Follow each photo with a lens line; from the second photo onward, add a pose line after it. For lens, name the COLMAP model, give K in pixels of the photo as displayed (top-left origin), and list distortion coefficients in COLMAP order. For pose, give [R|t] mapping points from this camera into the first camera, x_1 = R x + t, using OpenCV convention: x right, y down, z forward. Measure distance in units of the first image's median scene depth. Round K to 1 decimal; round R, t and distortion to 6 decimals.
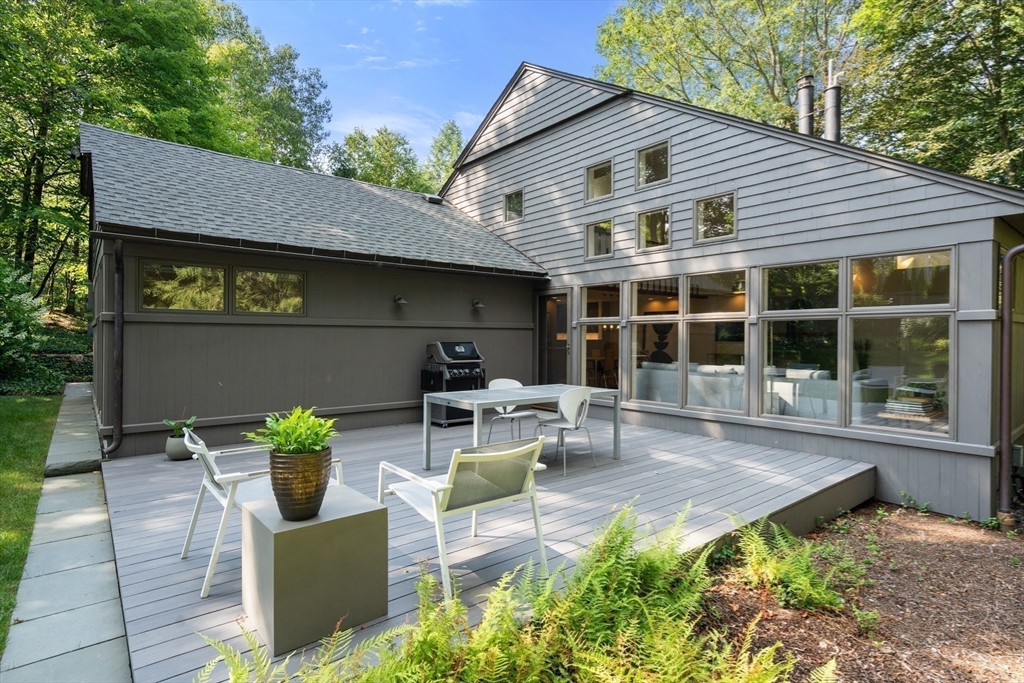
lens RADIAL K [[525.5, 0, 512.0], [0, 525.5, 341.5], [0, 0, 1]] dist [-0.000350, -0.000028]
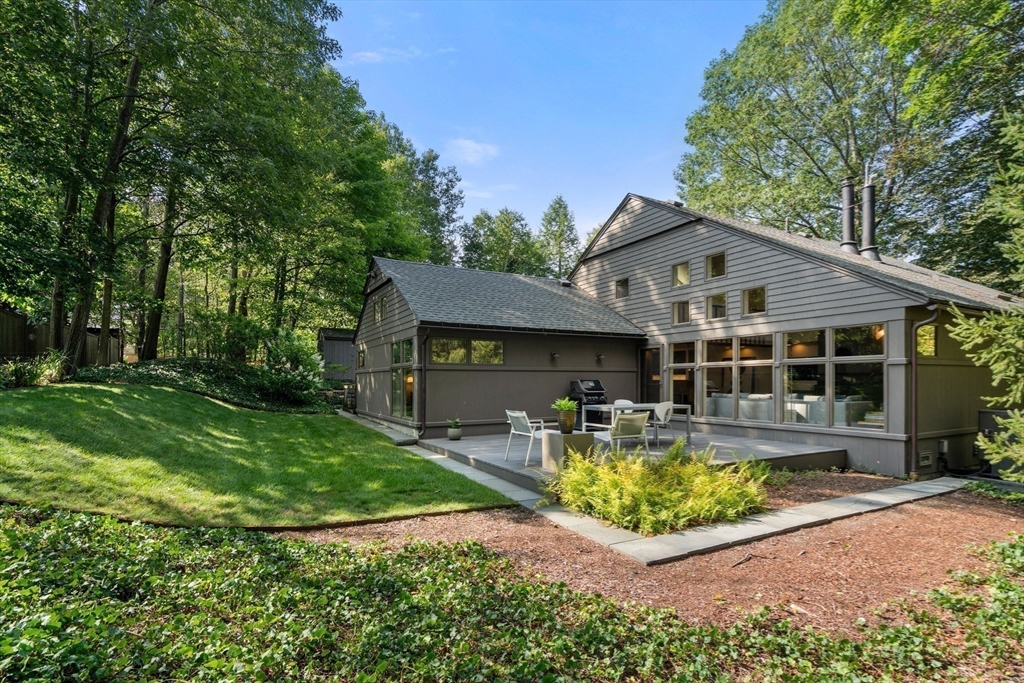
lens RADIAL K [[496.6, 0, 515.8], [0, 496.6, 380.5], [0, 0, 1]] dist [-0.010621, 0.000161]
pose [[0.983328, -0.004340, -0.181787, -0.043845], [0.002588, 0.999948, -0.009875, 0.015538], [0.181820, 0.009239, 0.983288, -0.490999]]
